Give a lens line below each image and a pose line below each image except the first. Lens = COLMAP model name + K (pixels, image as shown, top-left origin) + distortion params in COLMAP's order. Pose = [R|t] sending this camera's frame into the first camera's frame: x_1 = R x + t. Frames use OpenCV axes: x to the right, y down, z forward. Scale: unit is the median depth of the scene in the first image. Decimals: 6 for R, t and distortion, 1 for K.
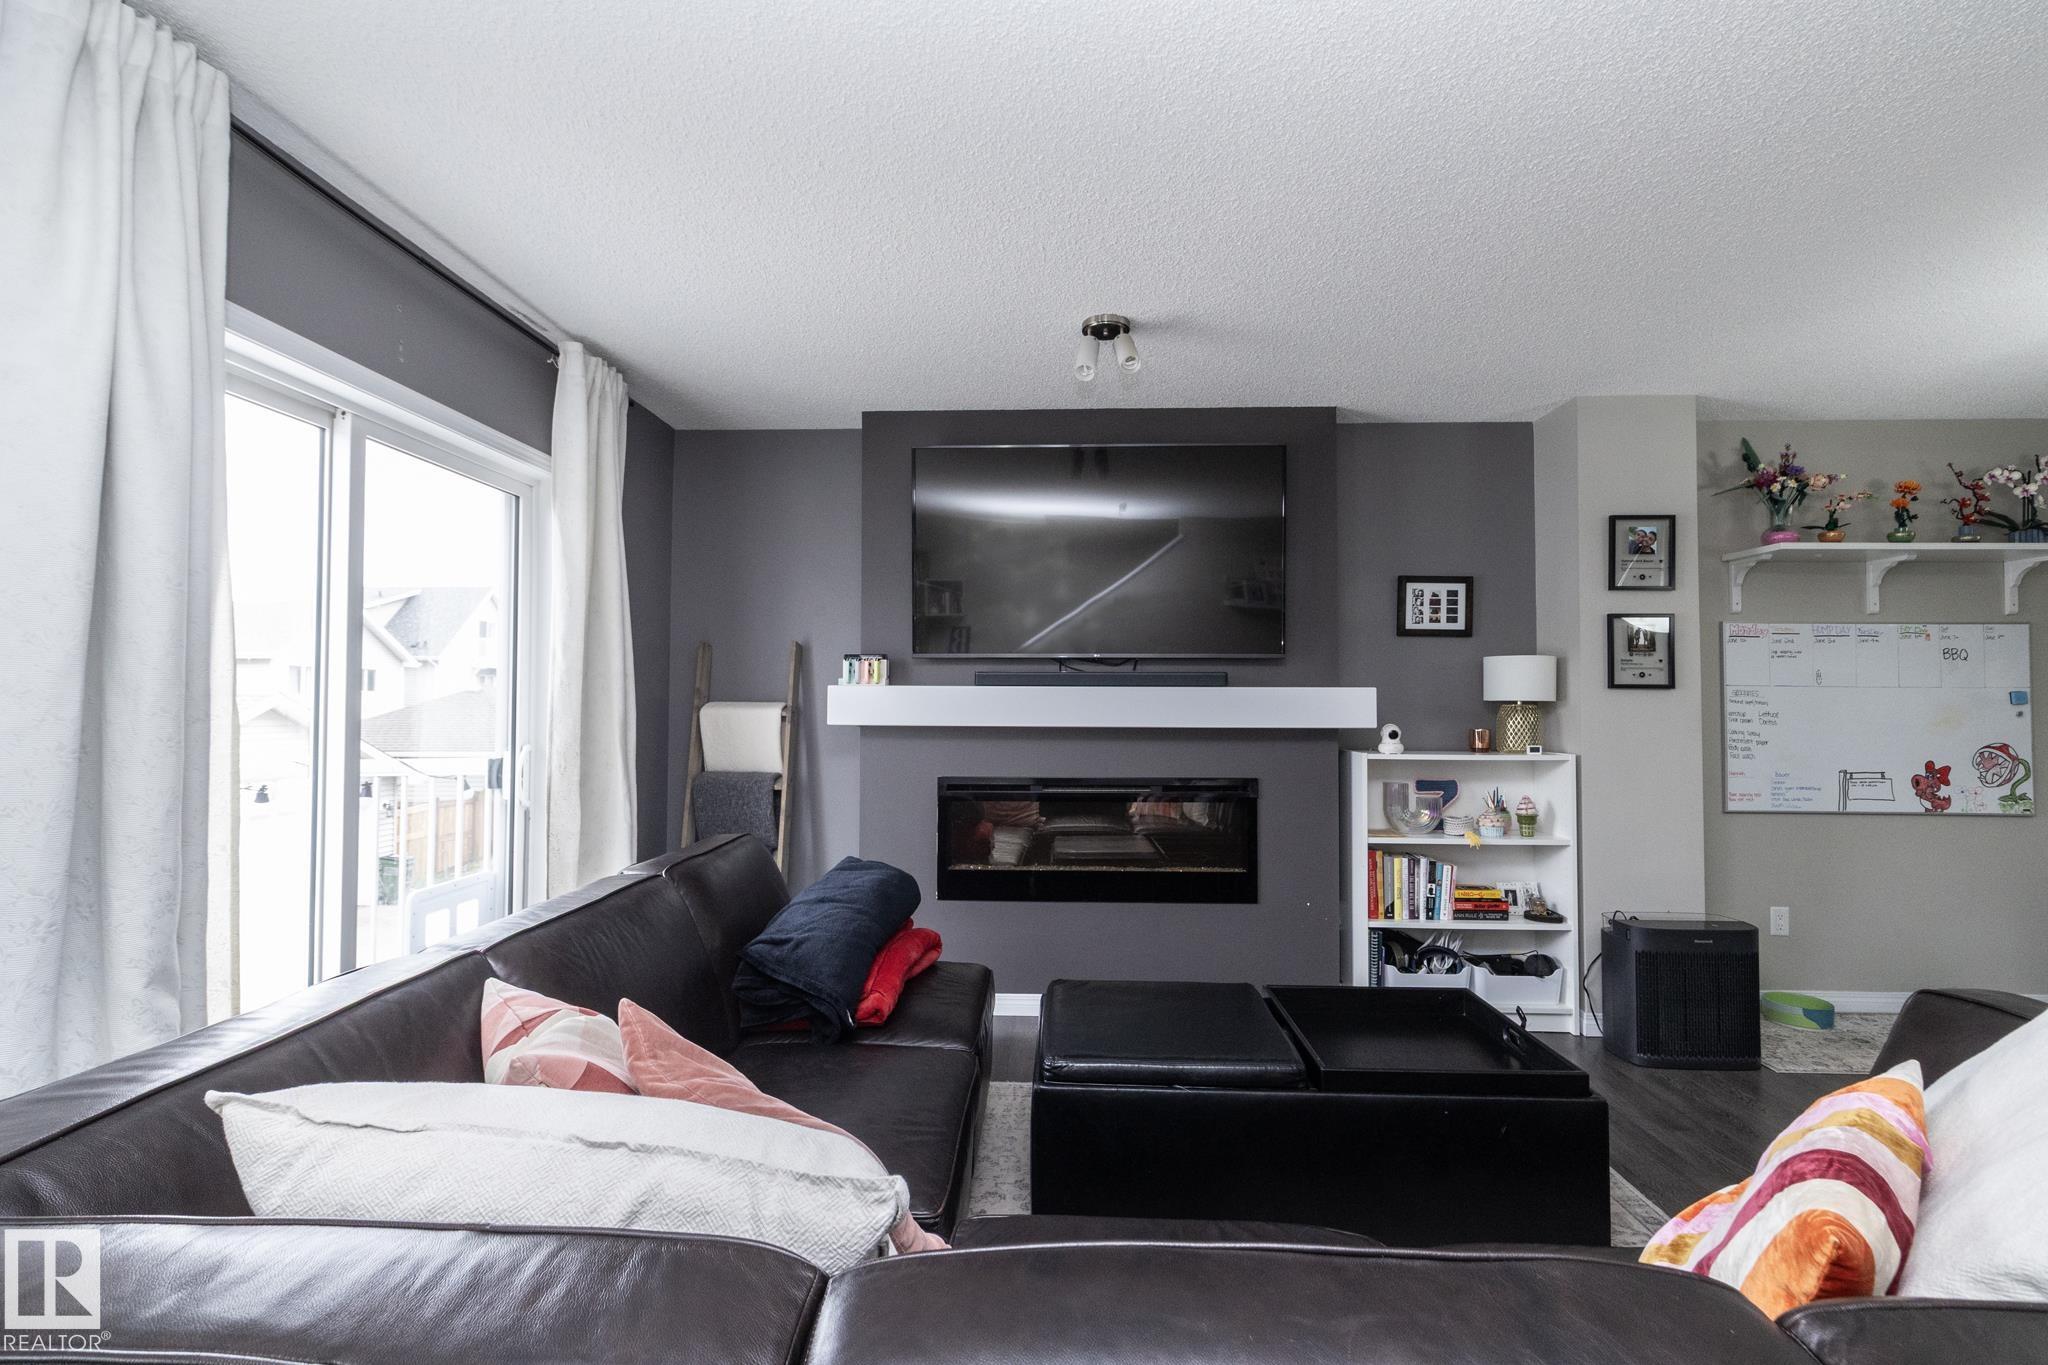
lens RADIAL K [[868.1, 0, 1021.9], [0, 868.1, 682.5], [0, 0, 1]] dist [-0.000074, -0.000722]
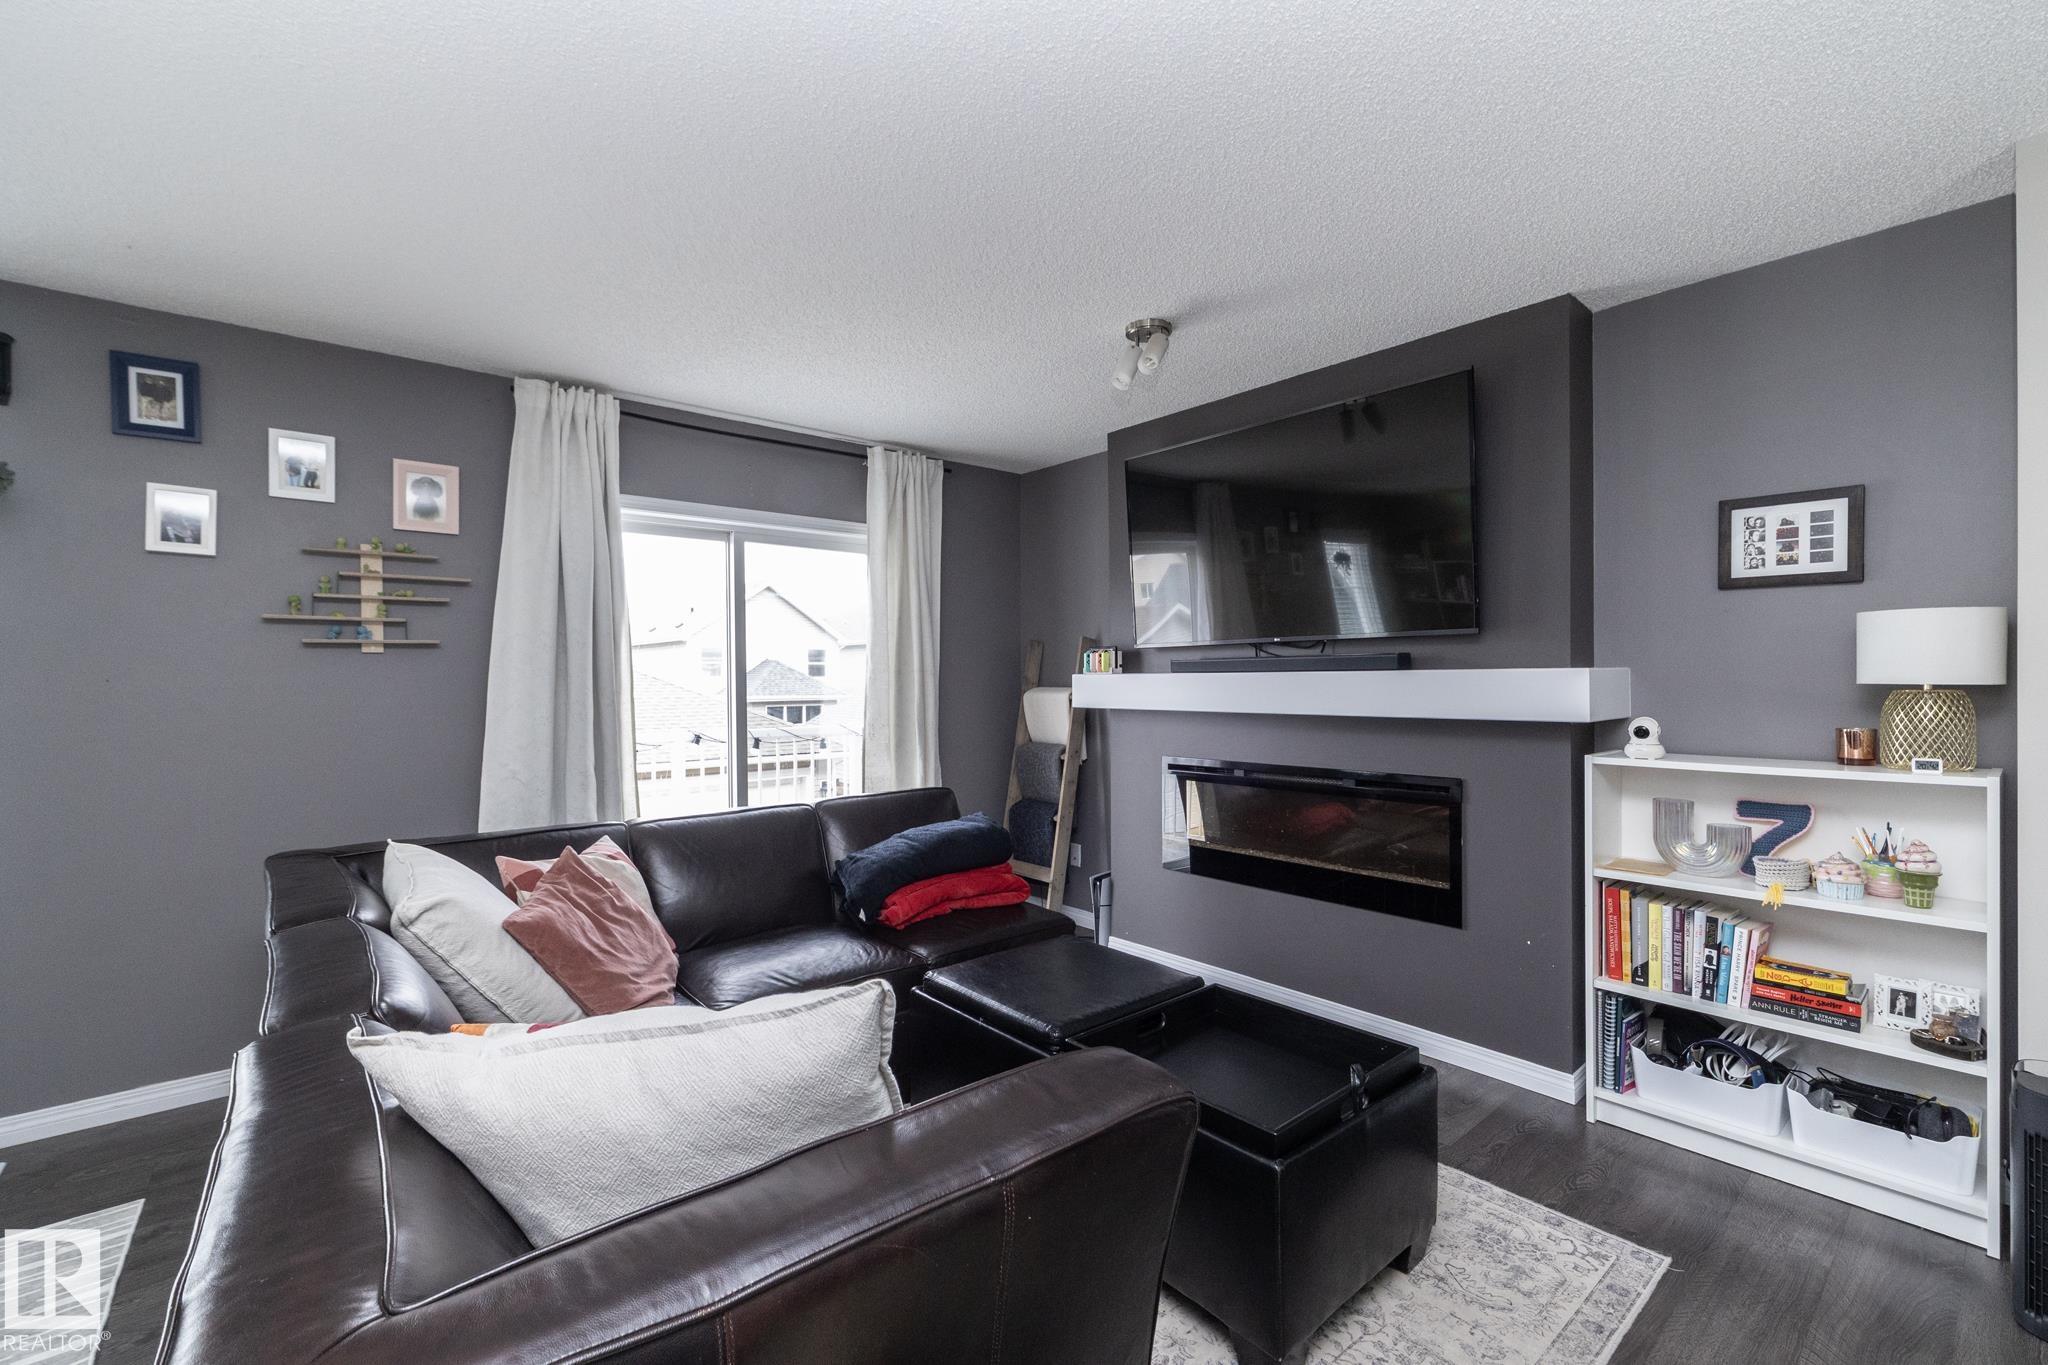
lens RADIAL K [[873.5, 0, 1028.7], [0, 873.5, 681.0], [0, 0, 1]] dist [-0.000819, -0.000252]
pose [[0.680131, -0.007868, -0.733048, 0.602521], [0.029146, 0.999442, 0.016314, -0.008802], [0.732511, -0.032461, 0.679981, 0.133600]]
